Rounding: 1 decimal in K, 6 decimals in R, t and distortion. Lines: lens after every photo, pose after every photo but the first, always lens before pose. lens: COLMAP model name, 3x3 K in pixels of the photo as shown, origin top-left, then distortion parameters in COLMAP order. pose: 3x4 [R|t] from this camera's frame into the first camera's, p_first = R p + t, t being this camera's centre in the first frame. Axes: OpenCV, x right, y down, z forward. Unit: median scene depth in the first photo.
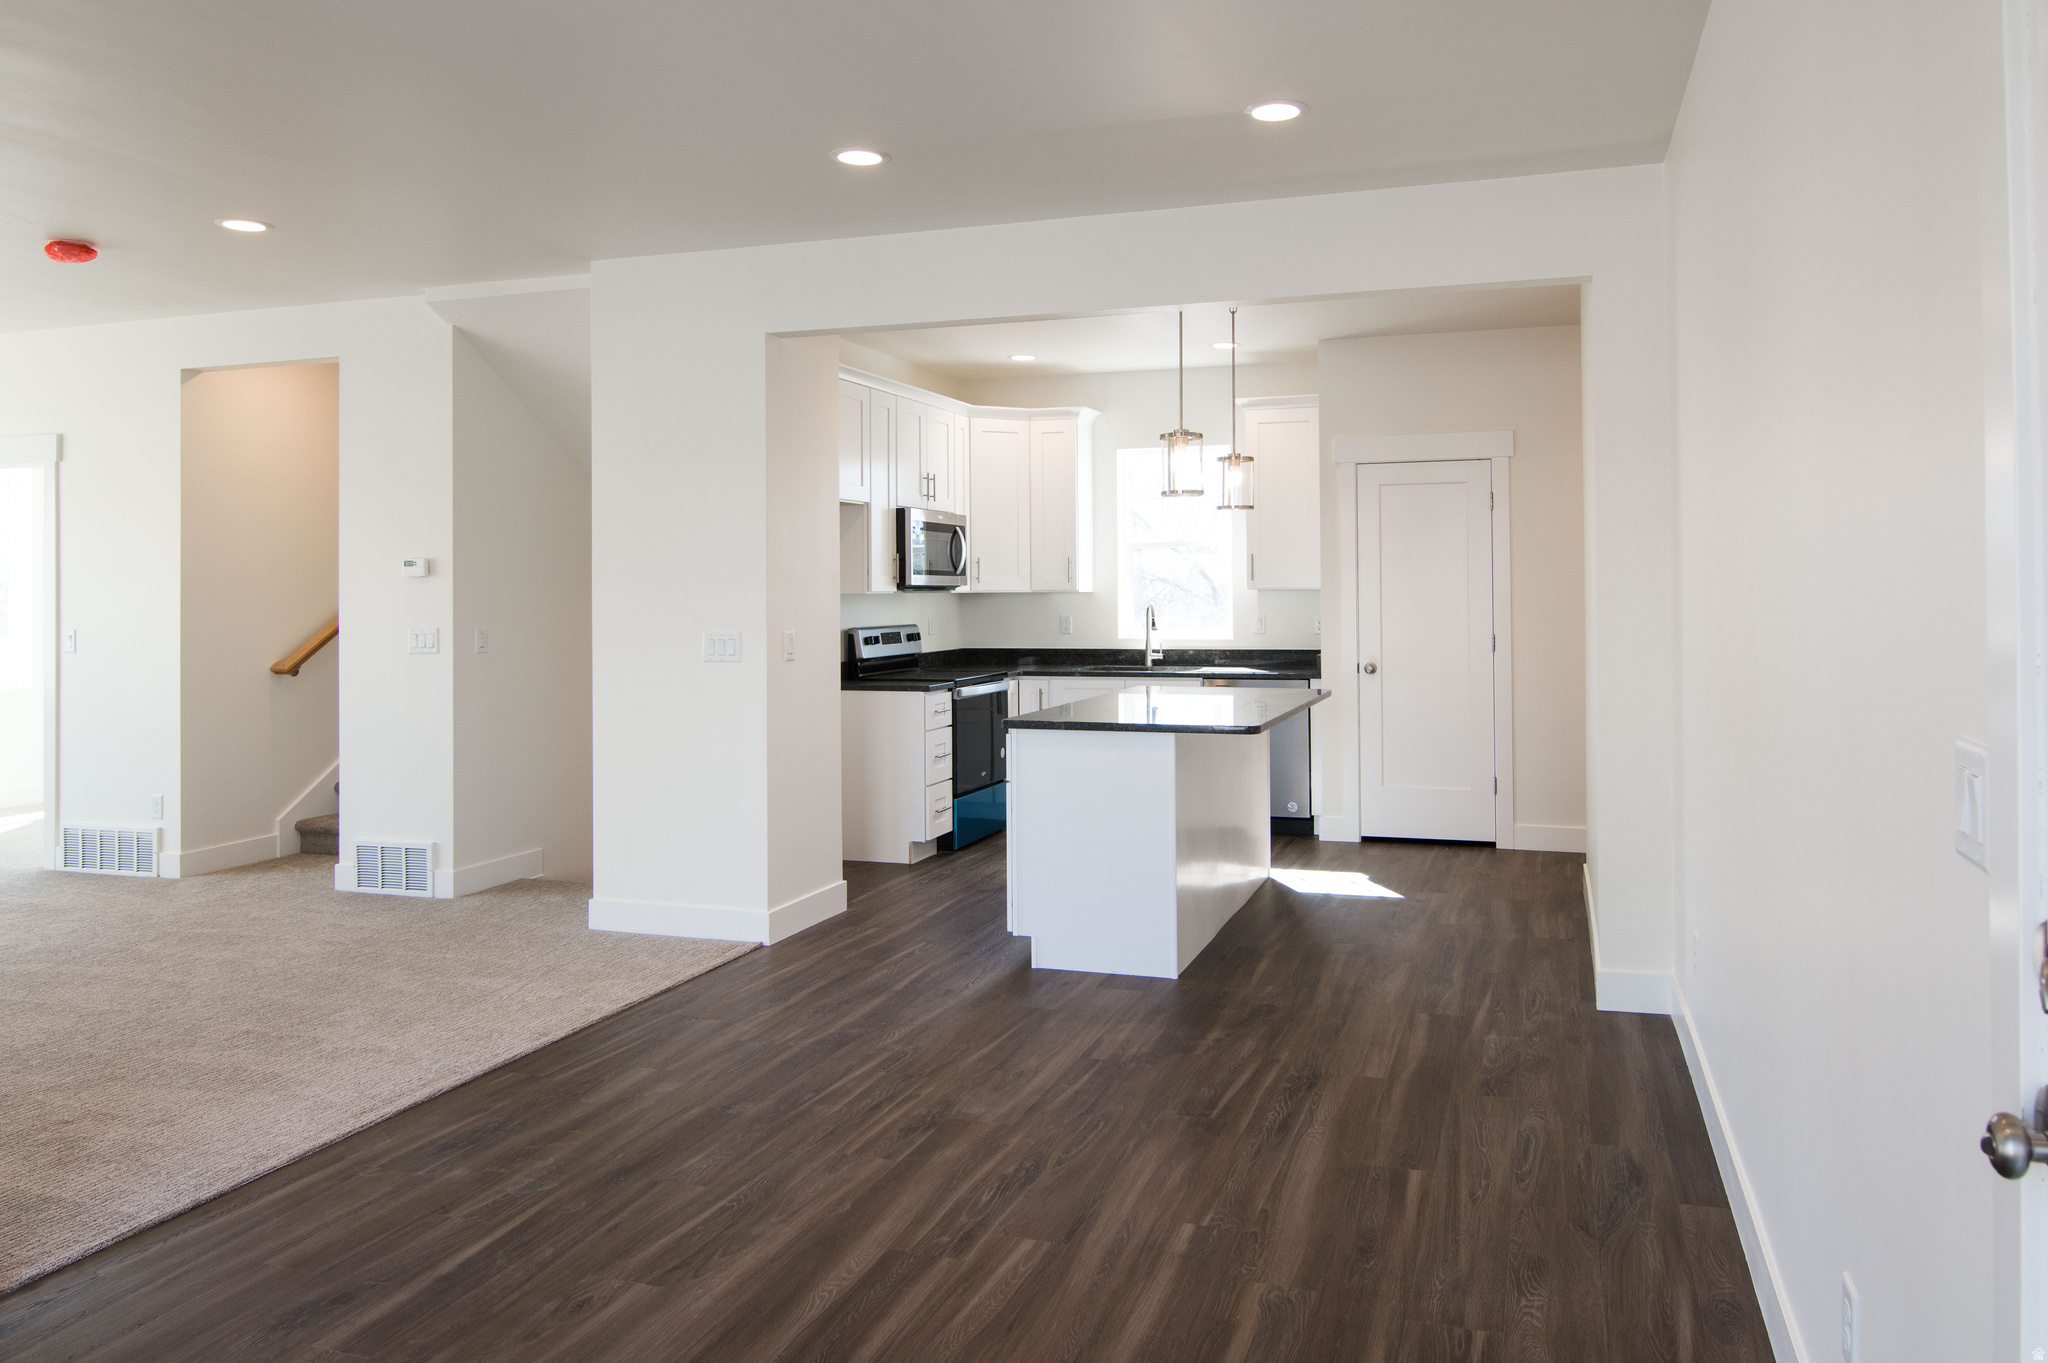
lens RADIAL K [[1397.5, 0, 1086.3], [0, 1397.5, 584.2], [0, 0, 1]] dist [0.002186, 0.000612]
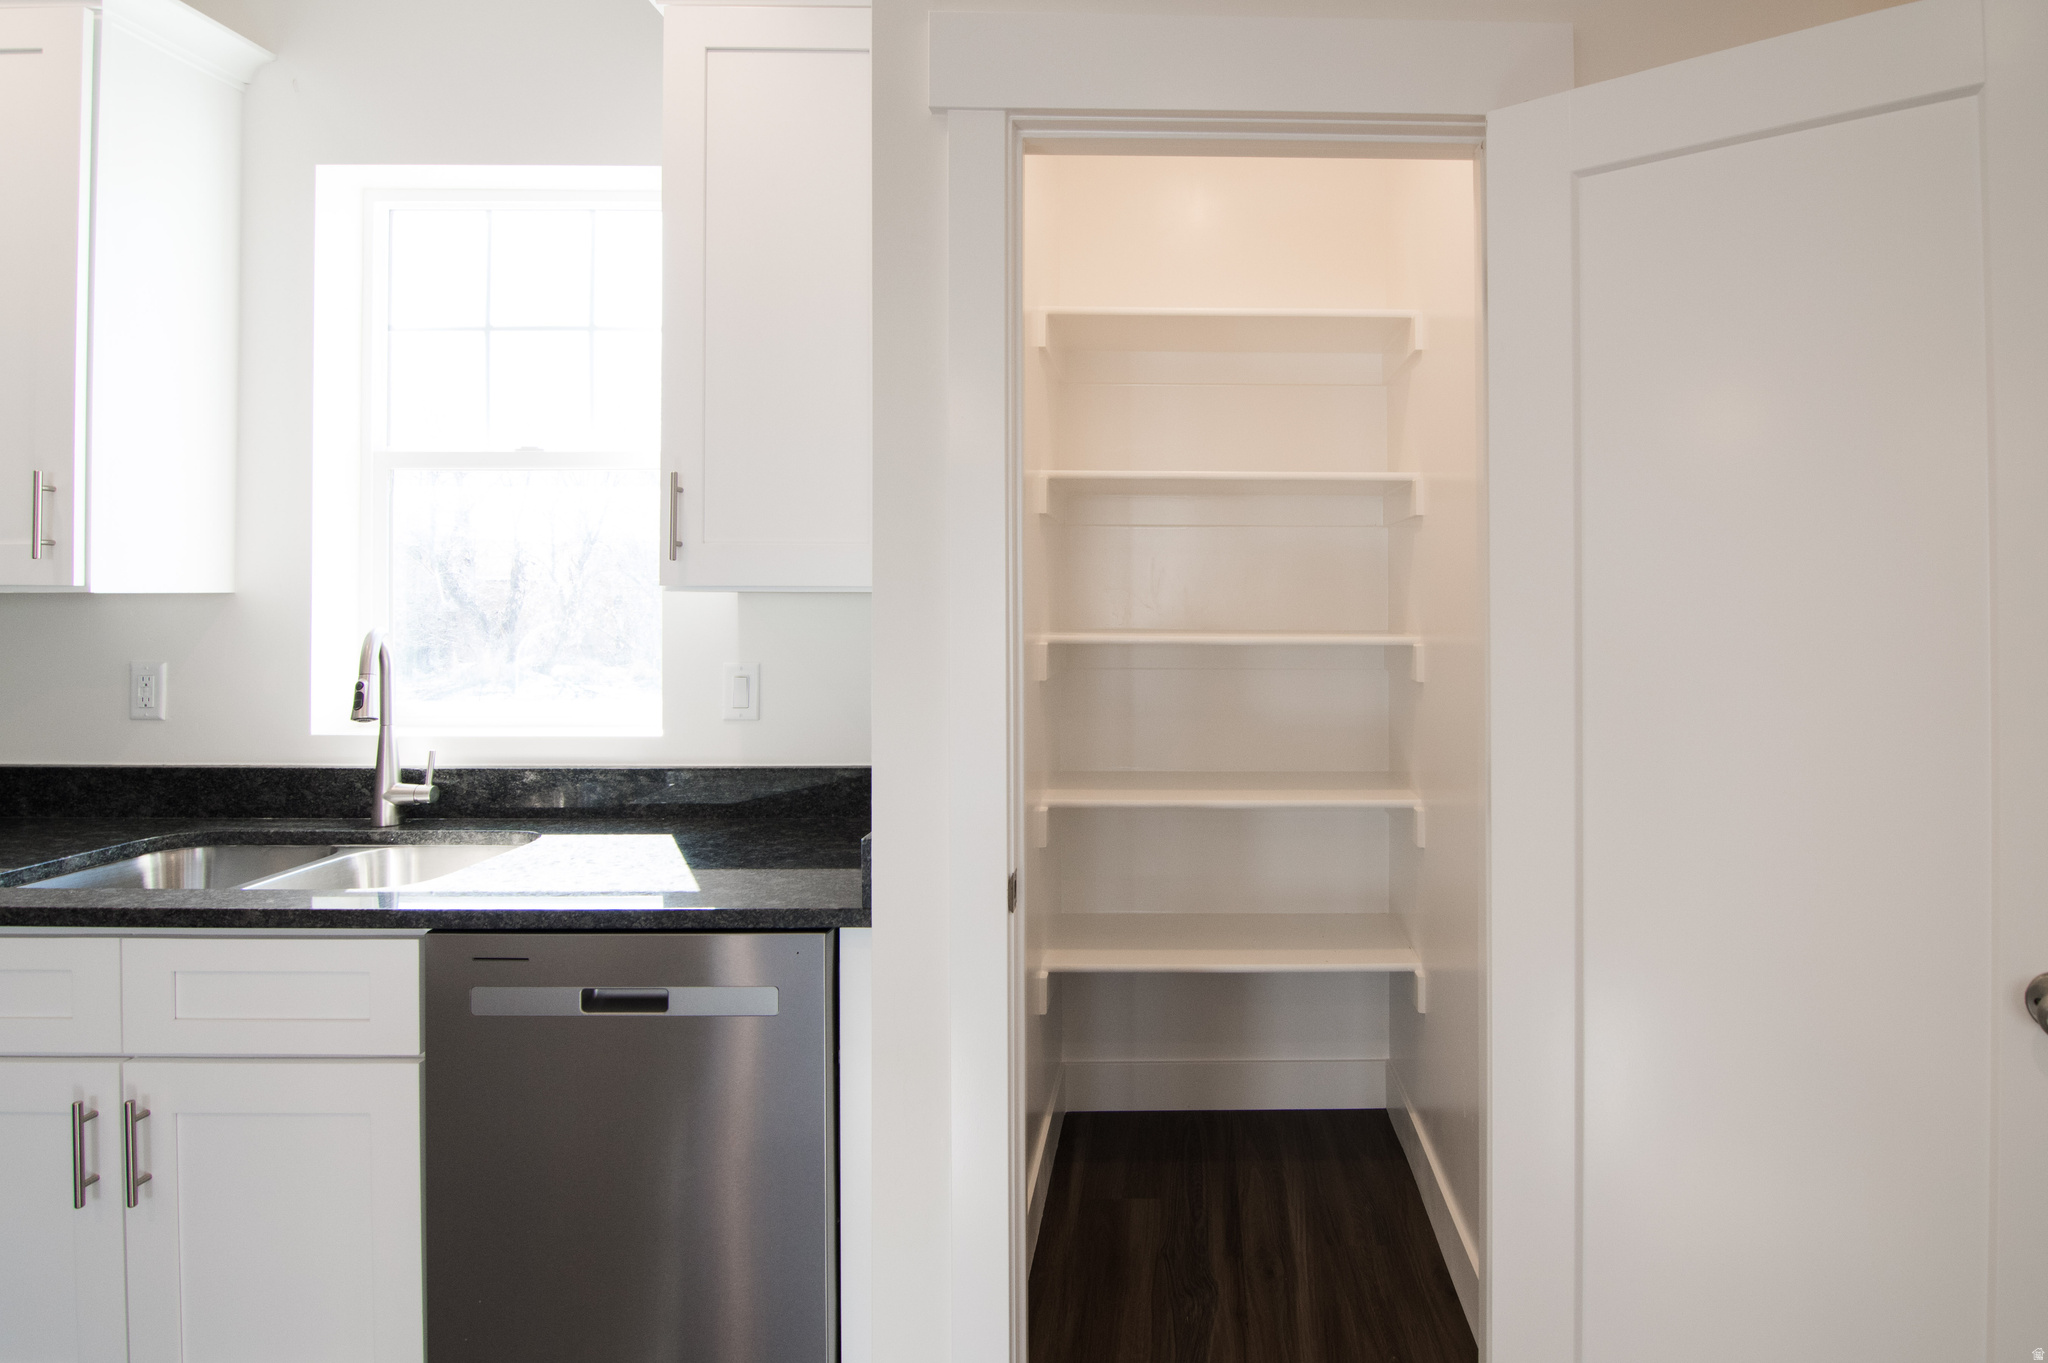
lens RADIAL K [[1096.9, 0, 1164.9], [0, 1096.9, 592.4], [0, 0, 1]] dist [-0.003626, -0.001736]
pose [[0.957140, 0.011156, 0.289411, 0.166099], [-0.012056, 0.999926, 0.001324, 0.002925], [-0.289375, -0.004757, 0.957204, 0.818853]]
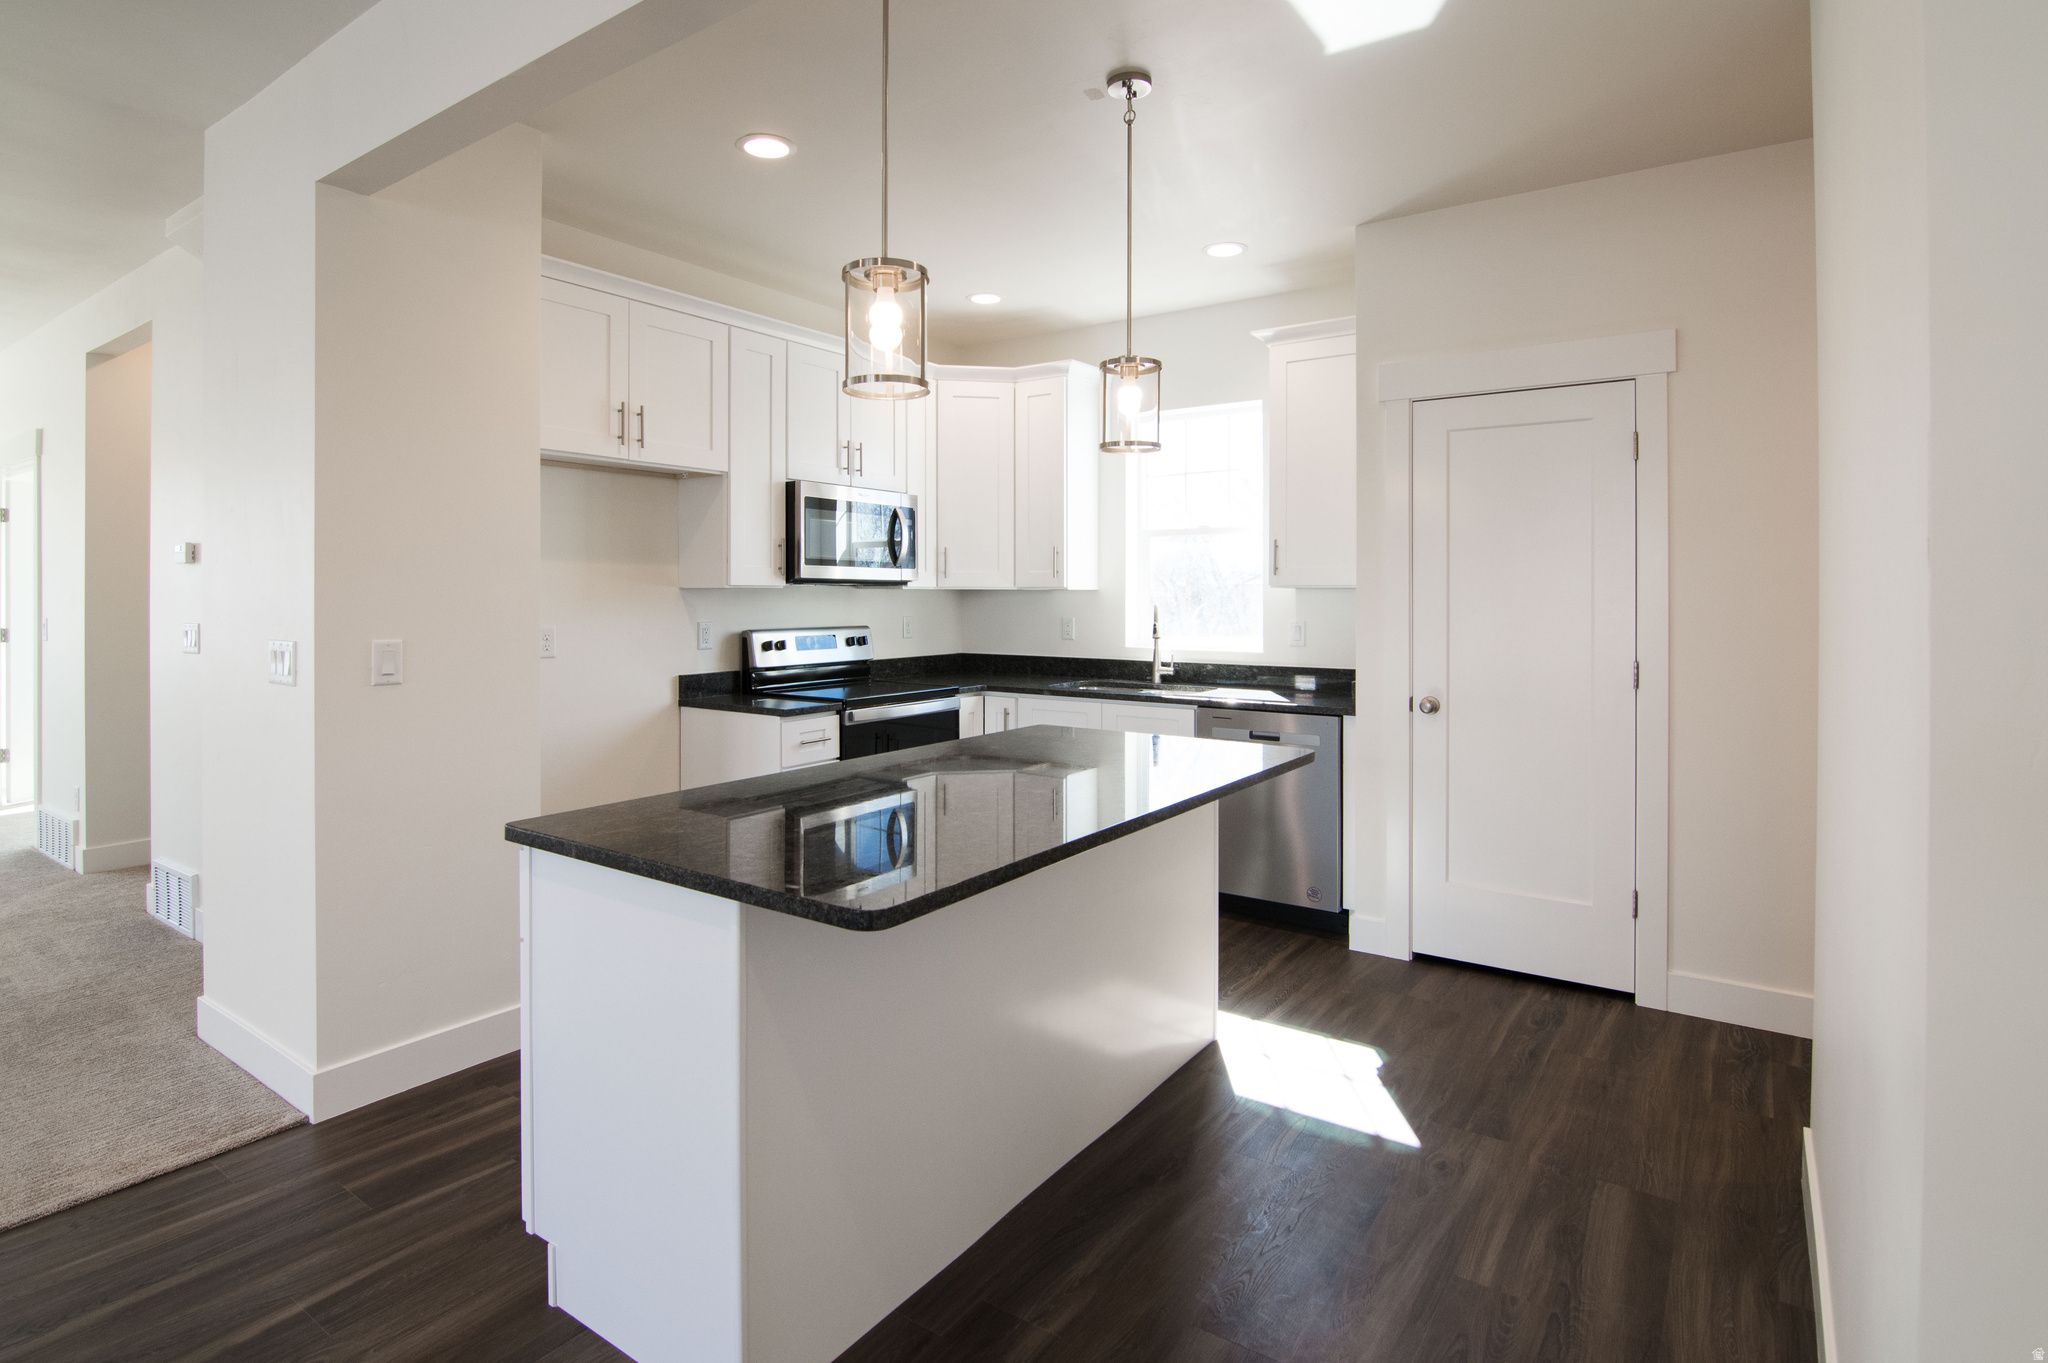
lens RADIAL K [[1026.1, 0, 994.3], [0, 1026.1, 602.5], [0, 0, 1]] dist [-0.011486, -0.000915]
pose [[0.949381, 0.010987, -0.313934, 0.162570], [-0.006182, 0.999848, 0.016297, 0.004315], [0.314065, -0.013532, 0.949305, 0.480881]]
